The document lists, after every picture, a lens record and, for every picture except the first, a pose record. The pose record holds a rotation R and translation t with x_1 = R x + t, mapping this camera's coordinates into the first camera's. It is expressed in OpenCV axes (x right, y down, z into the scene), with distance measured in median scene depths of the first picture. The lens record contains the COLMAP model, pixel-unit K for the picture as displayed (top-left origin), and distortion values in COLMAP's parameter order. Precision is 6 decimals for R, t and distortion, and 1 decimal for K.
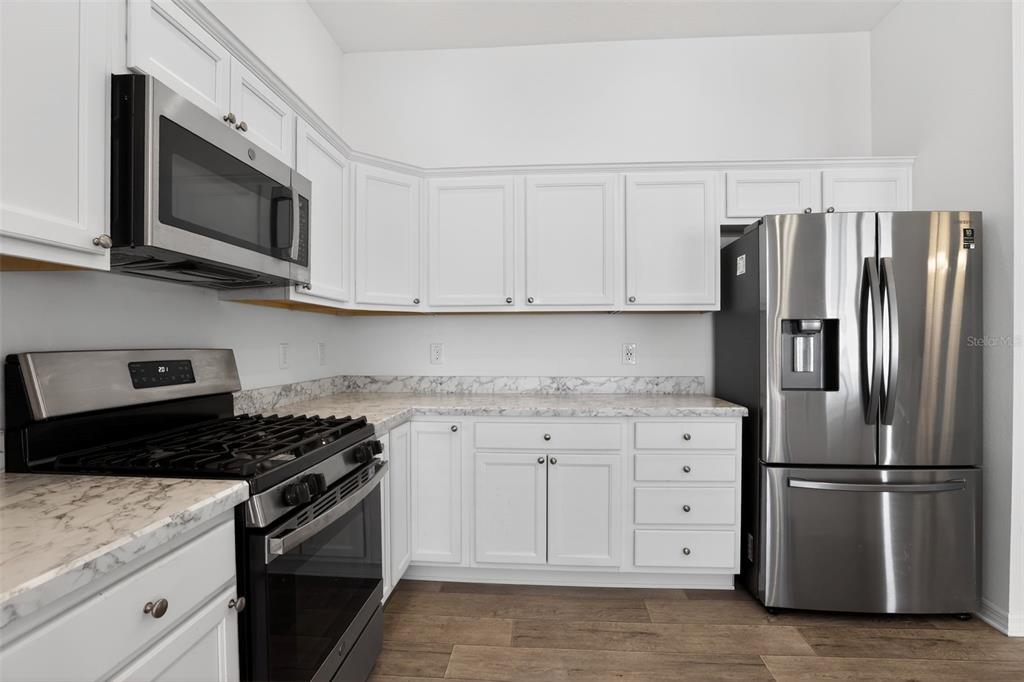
lens RADIAL K [[476.0, 0, 509.1], [0, 476.0, 350.1], [0, 0, 1]] dist [-0.040469, 0.012435]
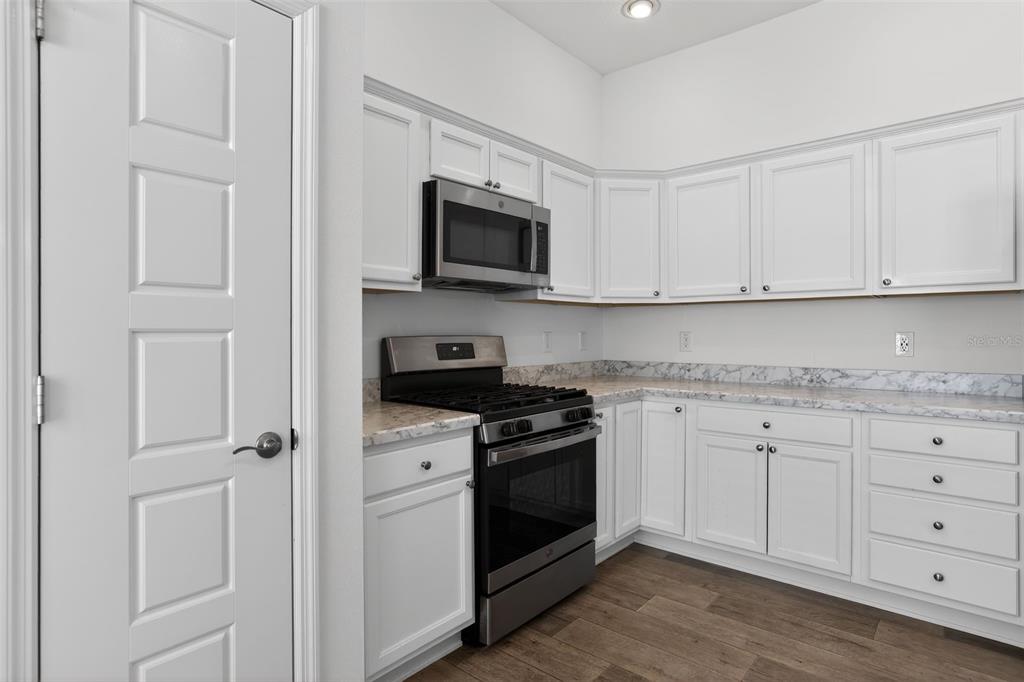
lens RADIAL K [[553.4, 0, 520.2], [0, 553.4, 332.0], [0, 0, 1]] dist [-0.015975, 0.011624]
pose [[0.811987, 0.000282, -0.583675, 0.343473], [-0.007641, 0.999919, -0.010146, 0.002193], [0.583625, 0.012698, 0.811924, -0.251667]]
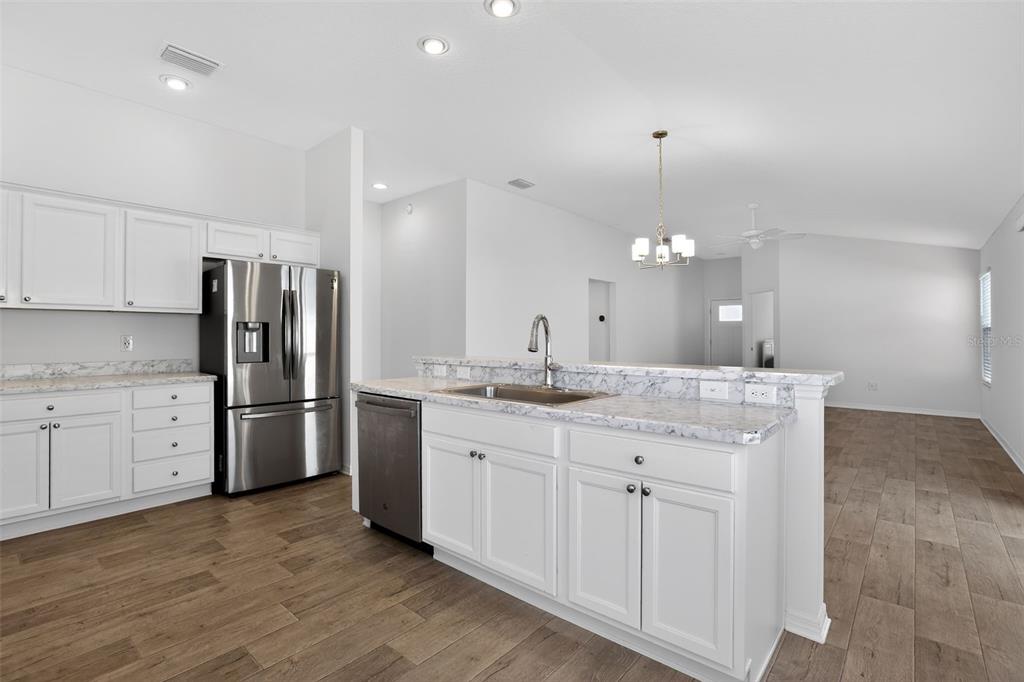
lens RADIAL K [[476.0, 0, 508.1], [0, 476.0, 334.4], [0, 0, 1]] dist [-0.040469, 0.012435]
pose [[0.591966, 0.005818, 0.805942, -0.198379], [0.007390, 0.999893, -0.012646, 0.009498], [-0.805929, 0.013442, 0.591859, -0.748556]]
